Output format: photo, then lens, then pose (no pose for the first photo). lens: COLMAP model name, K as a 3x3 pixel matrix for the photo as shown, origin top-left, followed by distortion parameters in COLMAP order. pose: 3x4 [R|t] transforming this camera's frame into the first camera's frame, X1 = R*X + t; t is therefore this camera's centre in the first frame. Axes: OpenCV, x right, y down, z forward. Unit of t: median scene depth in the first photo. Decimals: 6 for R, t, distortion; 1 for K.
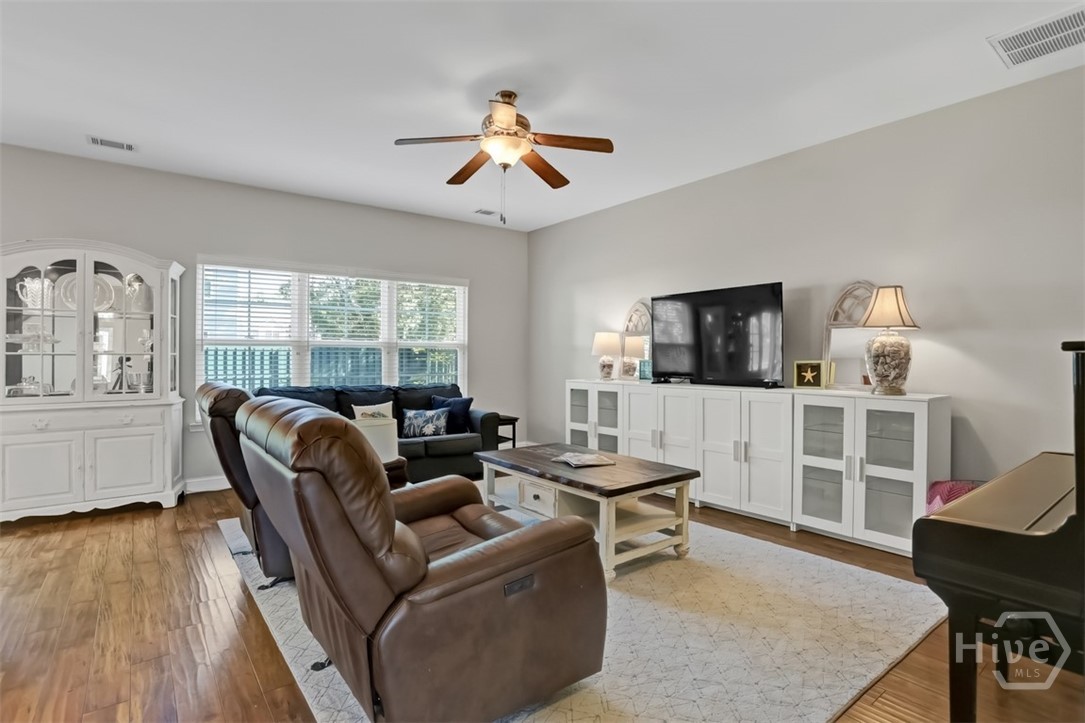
lens RADIAL K [[537.6, 0, 536.6], [0, 537.6, 357.7], [0, 0, 1]] dist [-0.057689, 0.022012]
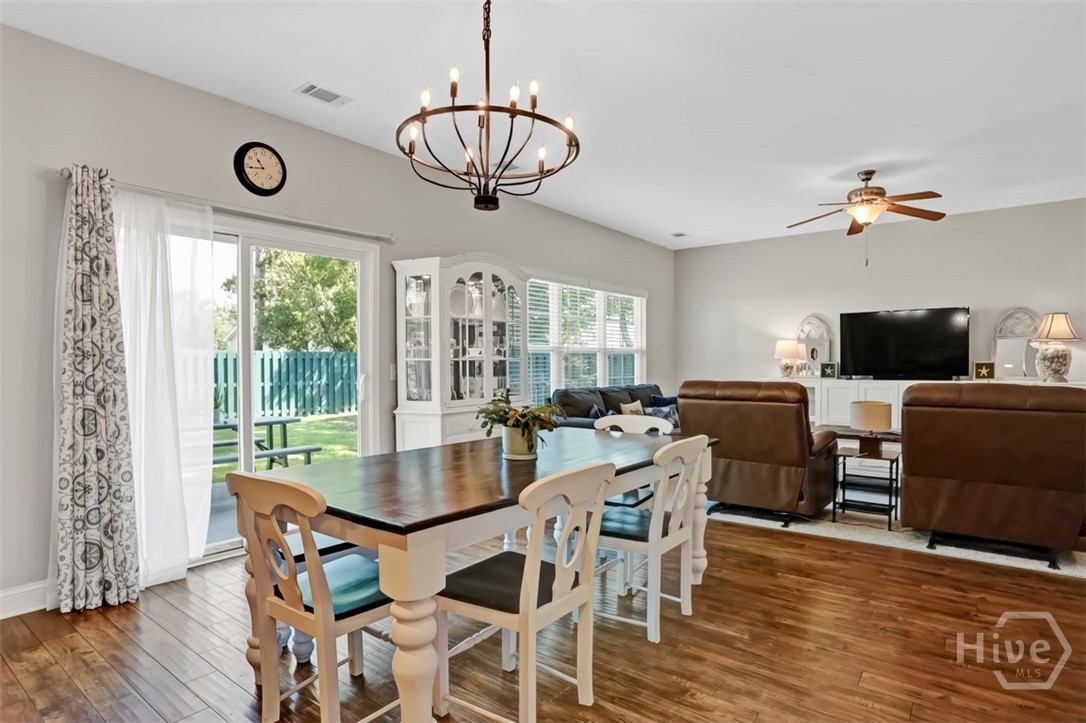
lens RADIAL K [[584.0, 0, 545.3], [0, 584.0, 366.3], [0, 0, 1]] dist [-0.024670, 0.000054]
pose [[0.963810, -0.009455, 0.266421, -1.006168], [0.007491, 0.999937, 0.008387, -0.002122], [-0.266484, -0.006088, 0.963820, -0.186639]]
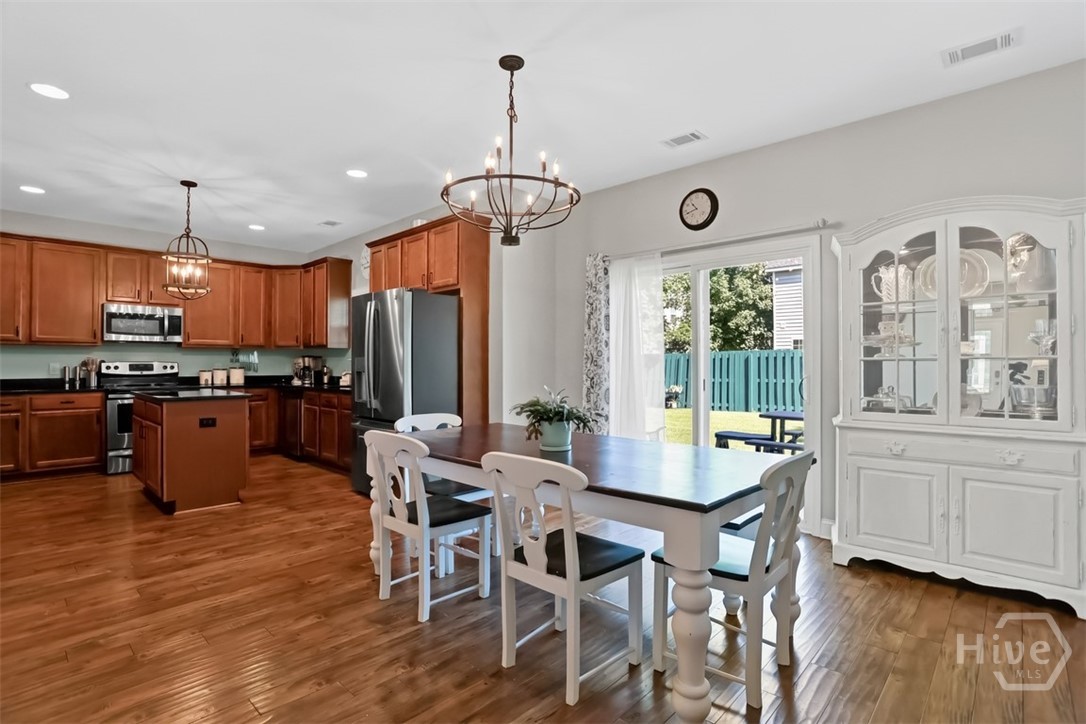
lens RADIAL K [[538.1, 0, 537.1], [0, 538.1, 358.1], [0, 0, 1]] dist [-0.057689, 0.022012]
pose [[0.171165, -0.014763, -0.985132, -0.237790], [0.001624, 0.999891, -0.014702, 0.002057], [0.985241, 0.000916, 0.171171, 0.297253]]
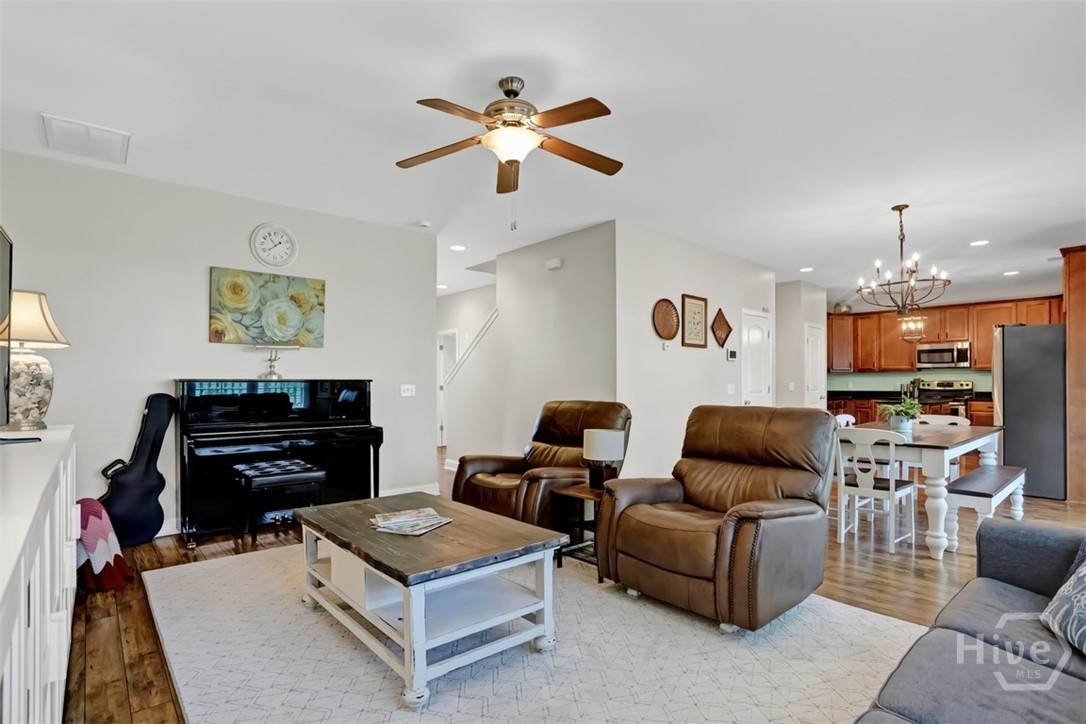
lens RADIAL K [[538.1, 0, 537.1], [0, 538.1, 358.1], [0, 0, 1]] dist [-0.057689, 0.022012]
pose [[-0.995870, -0.013223, -0.089827, 0.008471], [-0.008636, 0.998648, -0.051265, 0.019968], [0.090384, -0.050278, -0.994637, 1.466796]]
